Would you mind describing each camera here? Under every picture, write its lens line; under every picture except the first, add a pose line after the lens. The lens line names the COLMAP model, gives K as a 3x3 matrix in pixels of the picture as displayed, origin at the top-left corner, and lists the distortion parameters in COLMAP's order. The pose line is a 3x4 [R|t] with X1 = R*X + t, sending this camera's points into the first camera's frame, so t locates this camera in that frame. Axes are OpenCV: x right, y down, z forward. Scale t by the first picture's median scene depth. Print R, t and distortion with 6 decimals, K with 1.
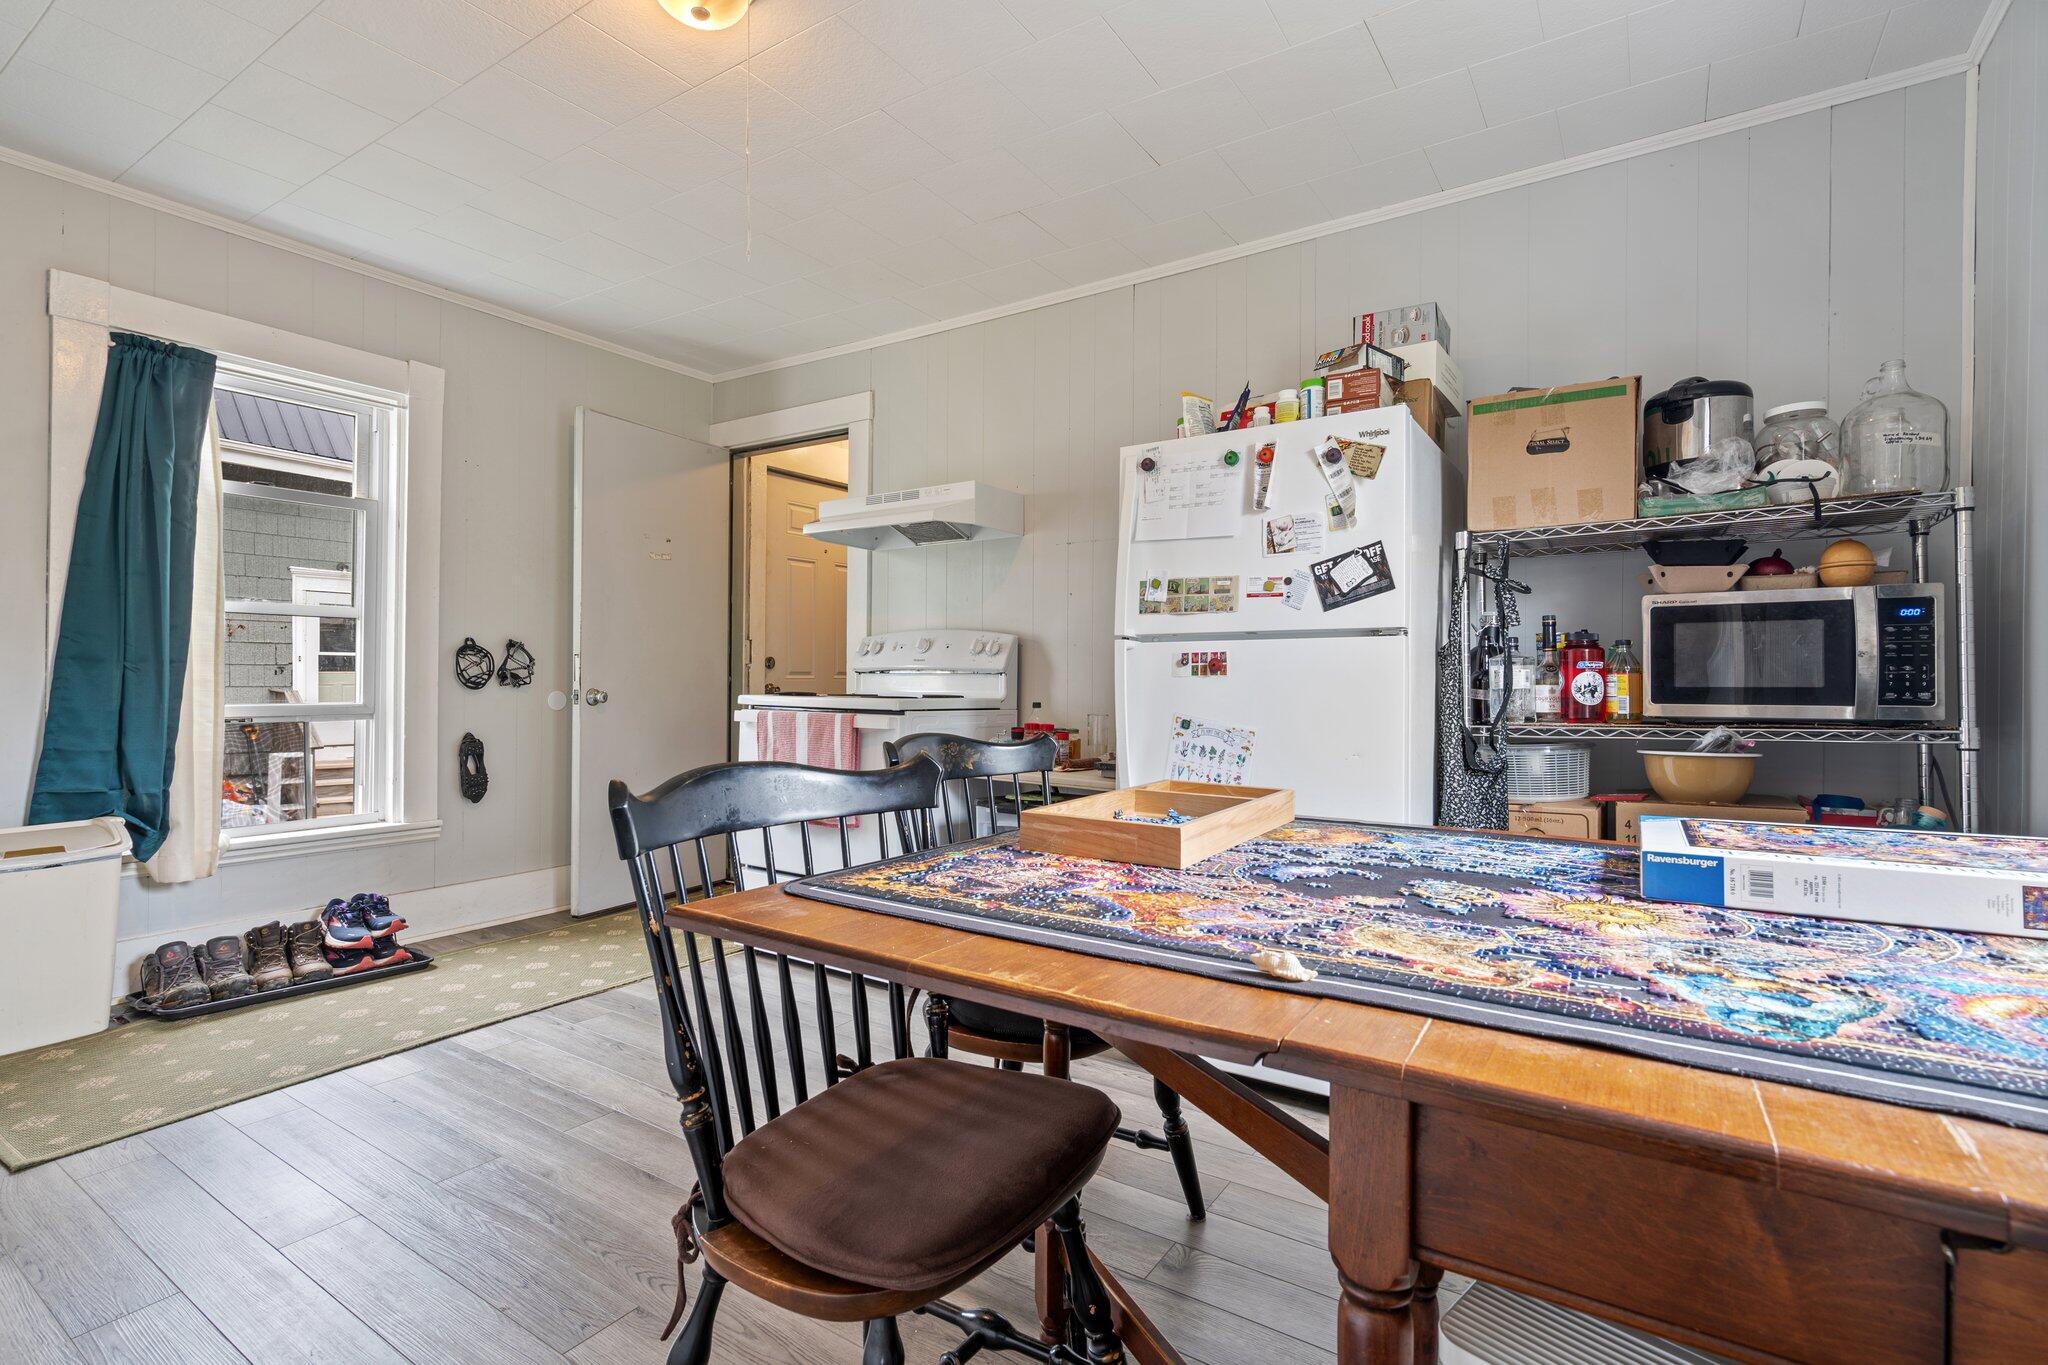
lens RADIAL K [[961.8, 0, 1011.7], [0, 961.8, 675.4], [0, 0, 1]] dist [0.001738, 0.001057]
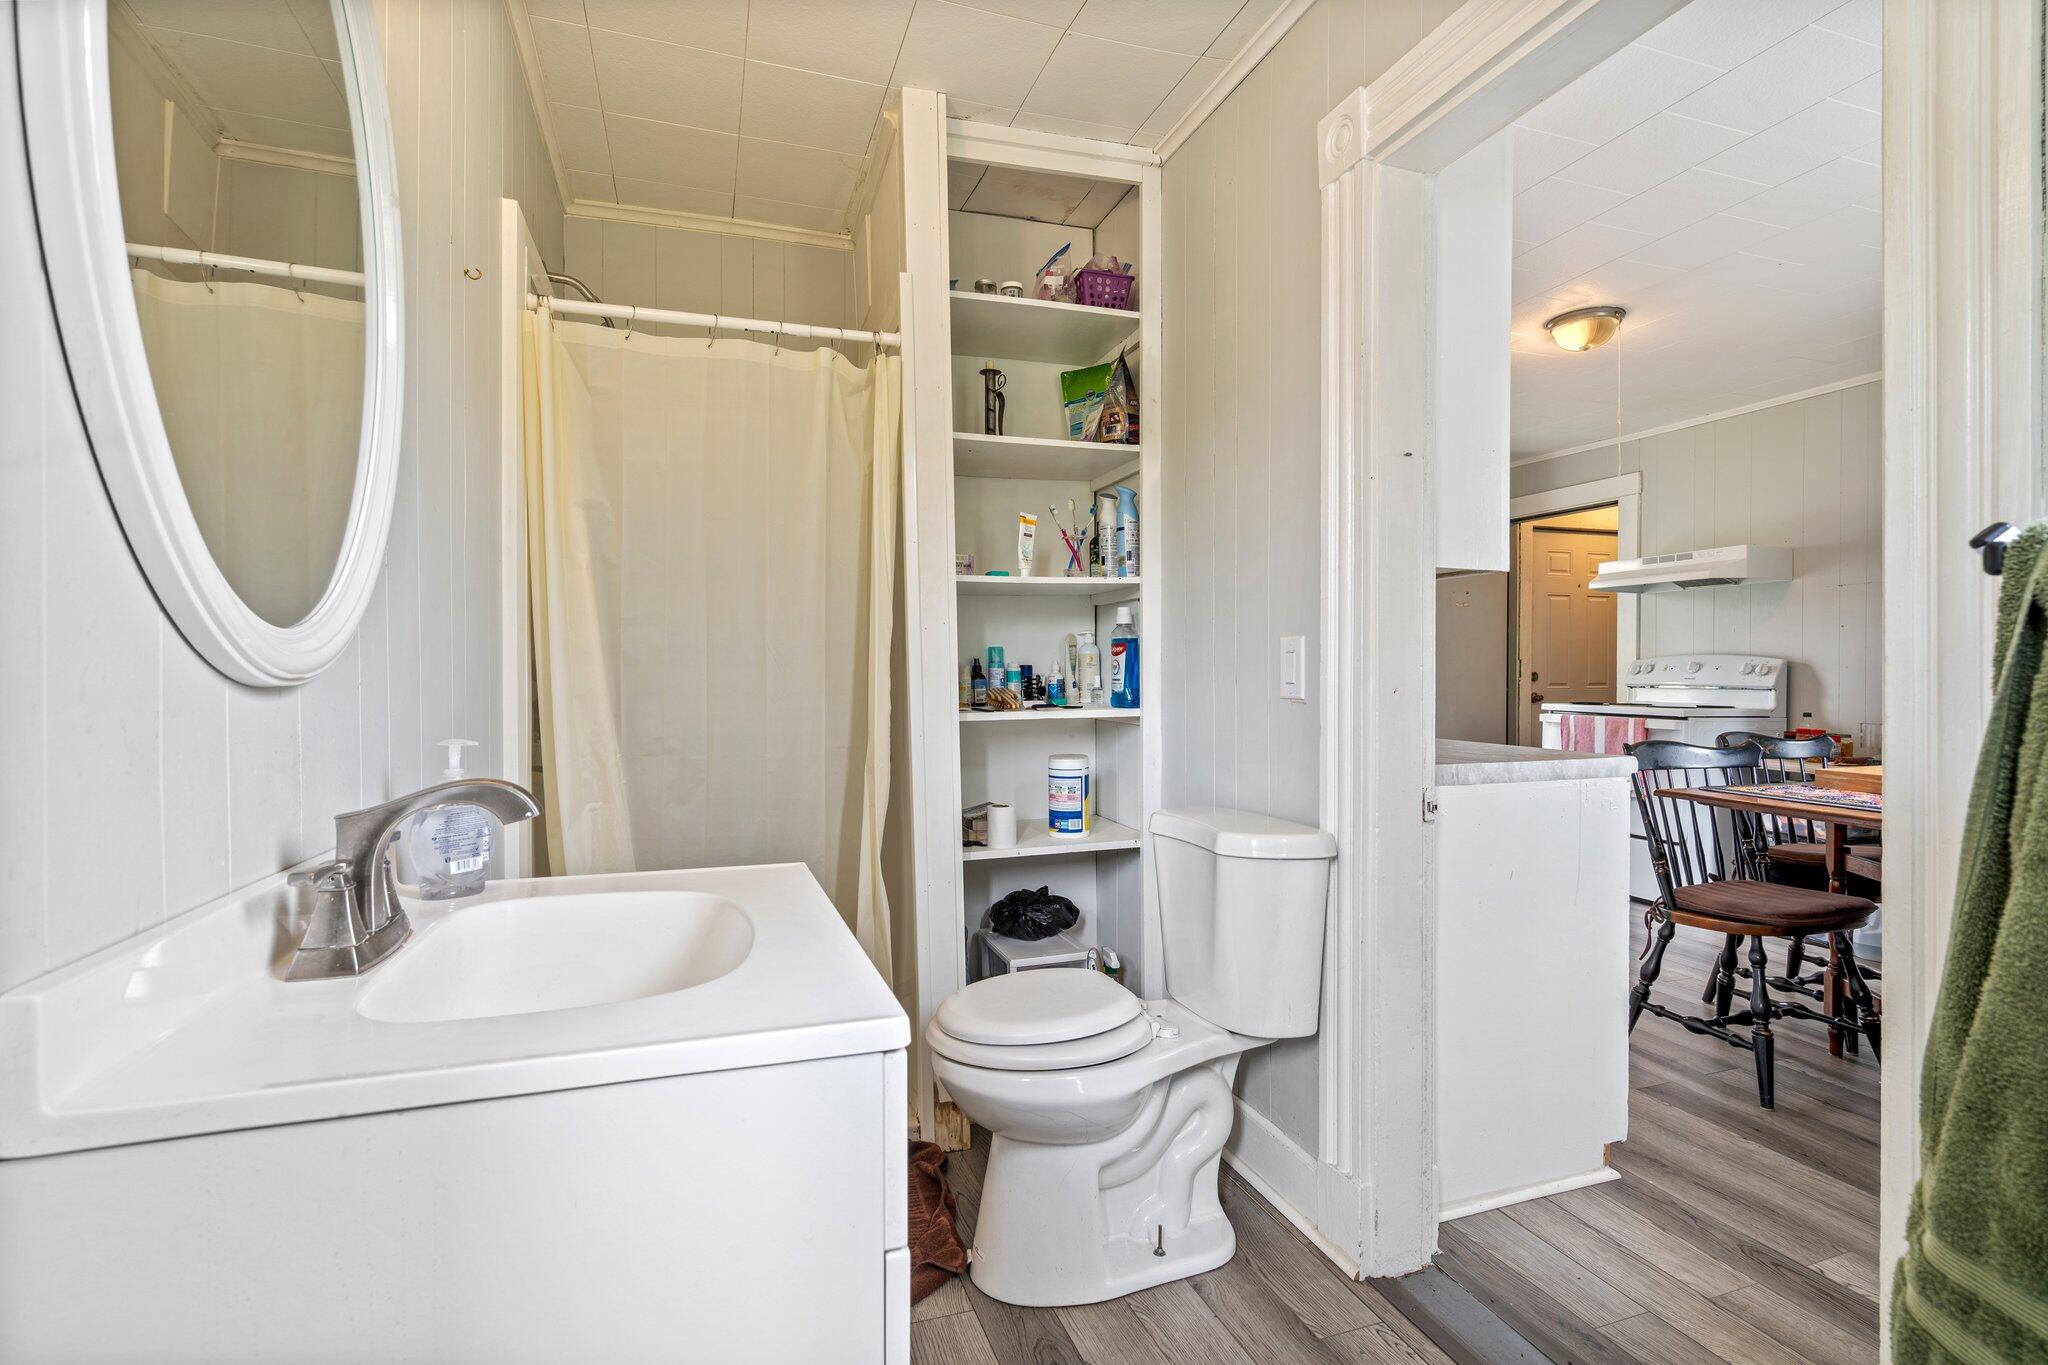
lens RADIAL K [[961.8, 0, 1011.7], [0, 961.8, 675.4], [0, 0, 1]] dist [0.001738, 0.001057]
pose [[0.797671, -0.003100, -0.603085, -0.044561], [0.004655, 0.999989, 0.001016, -0.027256], [0.603075, -0.003618, 0.797676, -0.649733]]
